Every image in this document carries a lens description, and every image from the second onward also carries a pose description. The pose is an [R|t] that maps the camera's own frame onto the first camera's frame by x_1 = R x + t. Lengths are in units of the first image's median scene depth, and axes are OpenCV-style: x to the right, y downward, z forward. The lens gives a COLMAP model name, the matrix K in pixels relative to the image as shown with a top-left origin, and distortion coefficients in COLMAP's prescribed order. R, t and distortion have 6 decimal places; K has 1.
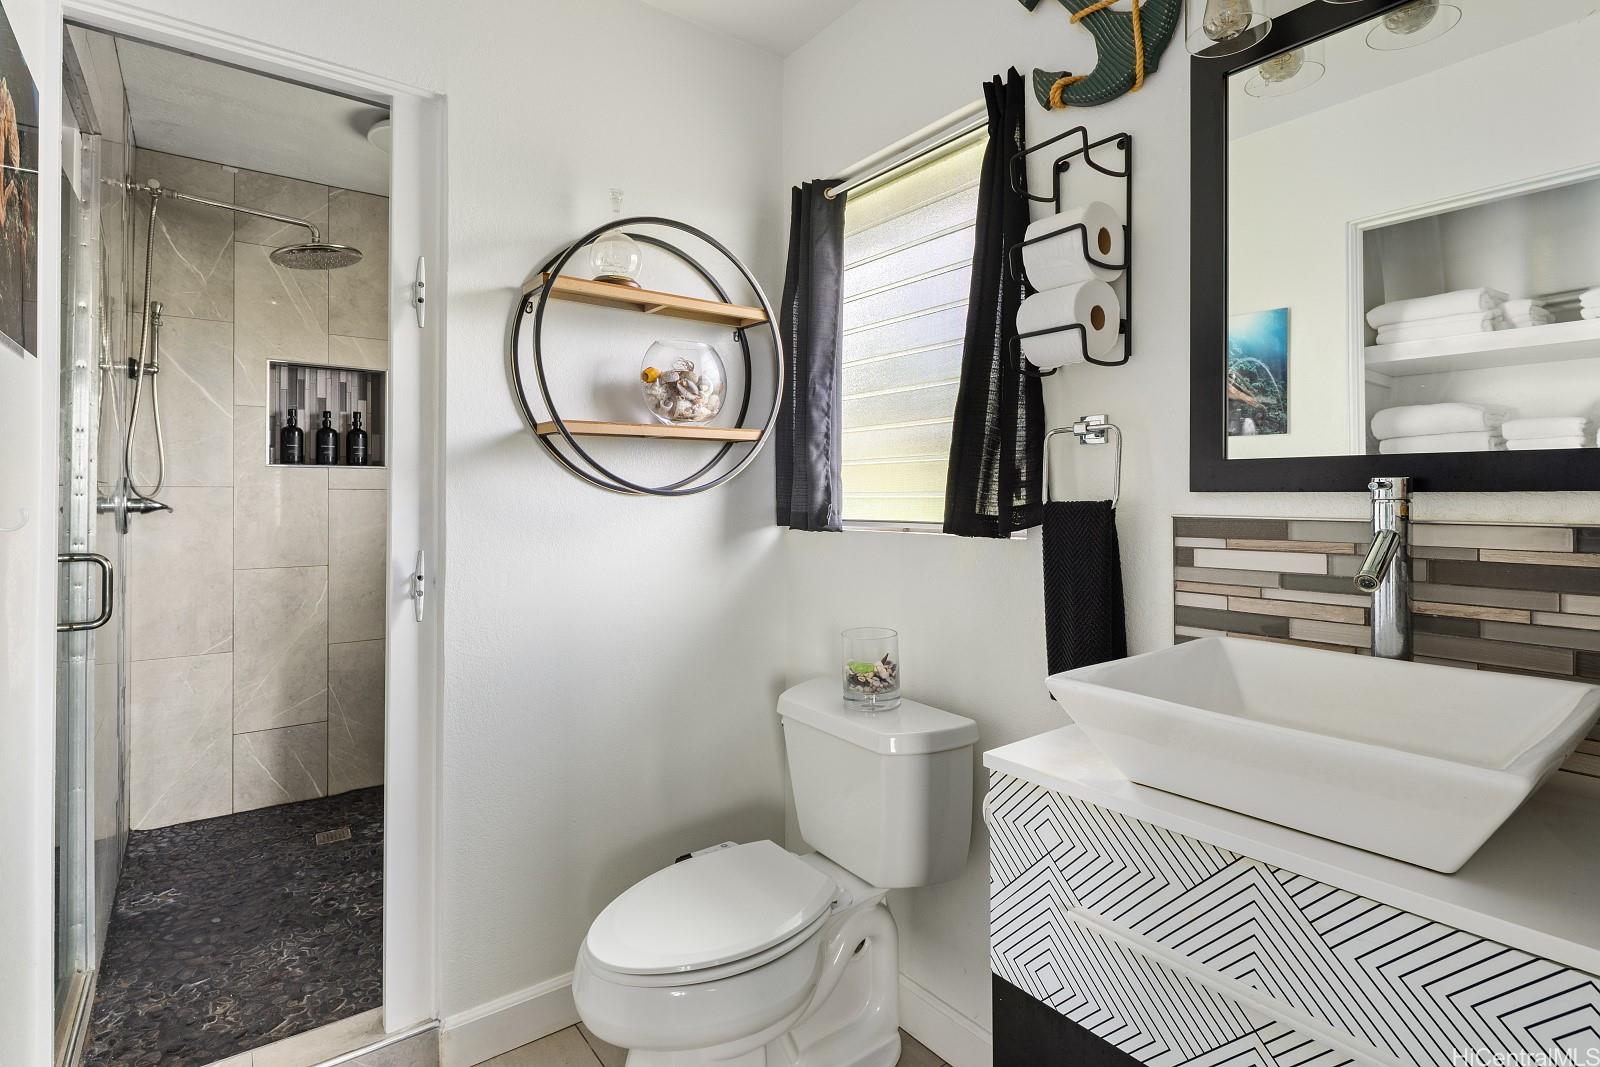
lens RADIAL K [[777.9, 0, 782.4], [0, 777.9, 502.3], [0, 0, 1]] dist [0.006231, -0.000148]
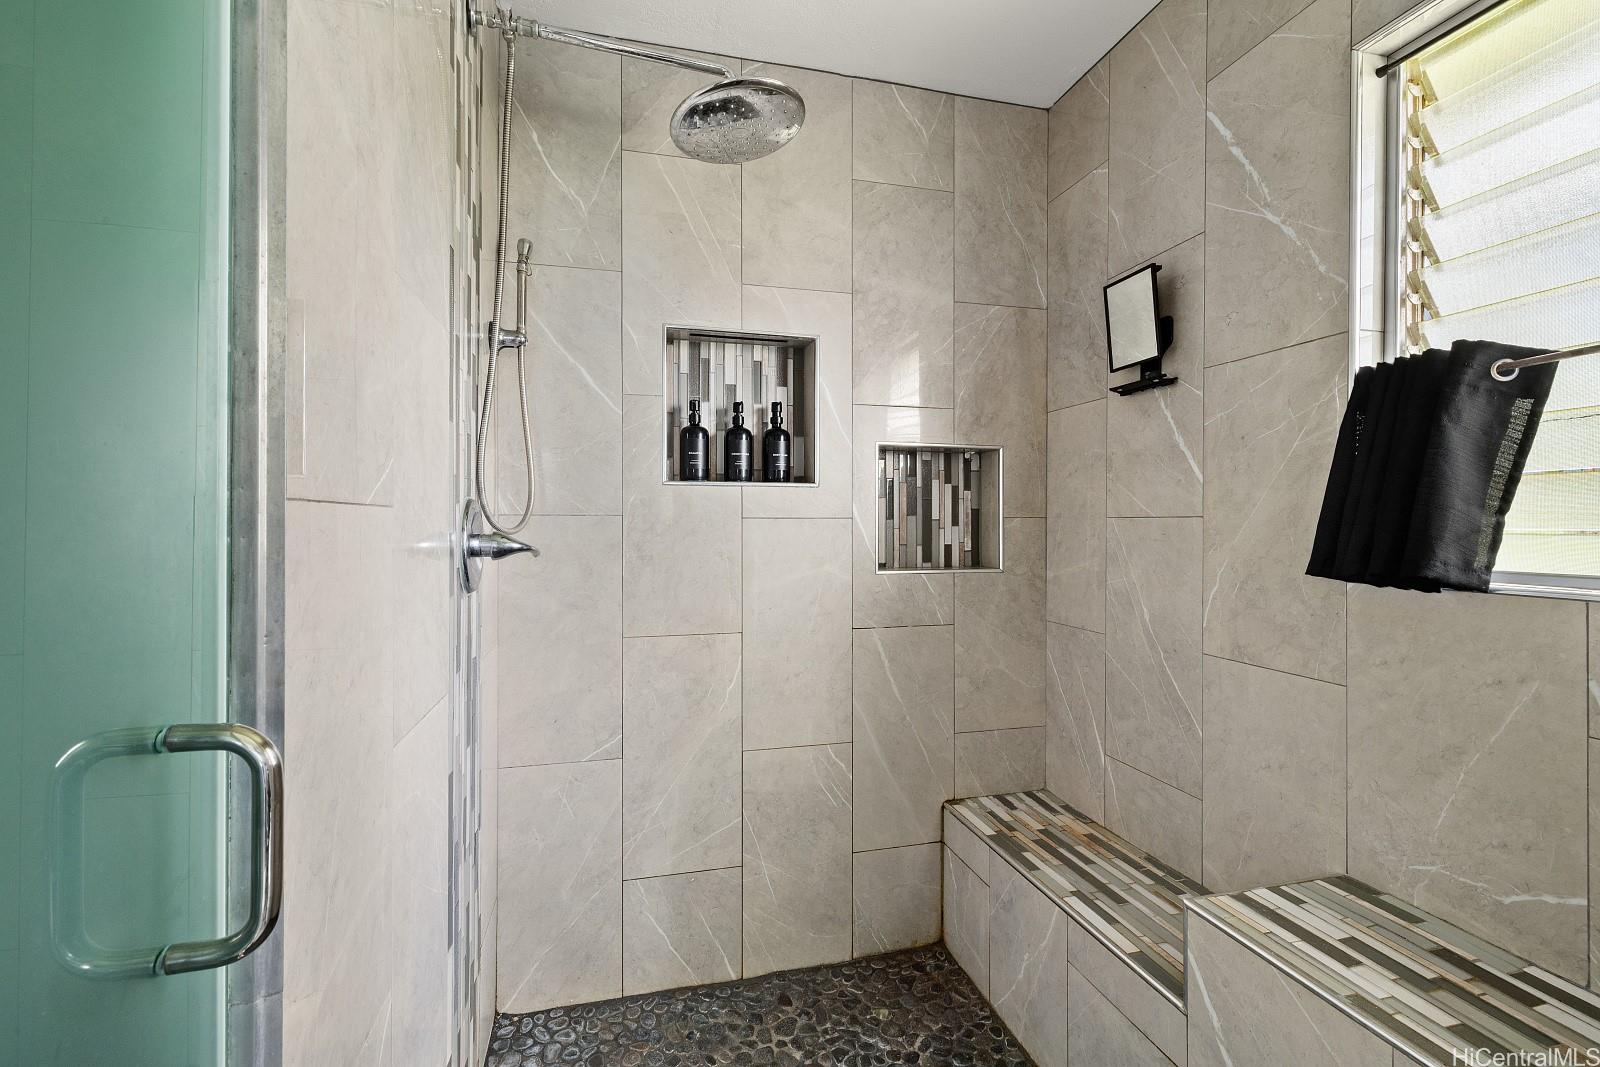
lens RADIAL K [[683.8, 0, 793.0], [0, 683.8, 531.6], [0, 0, 1]] dist [0.017121, 0.000072]
pose [[0.930505, -0.003834, -0.366258, -0.330074], [0.003549, 0.999993, -0.001452, -0.004192], [0.366261, 0.000051, 0.930512, 0.475296]]
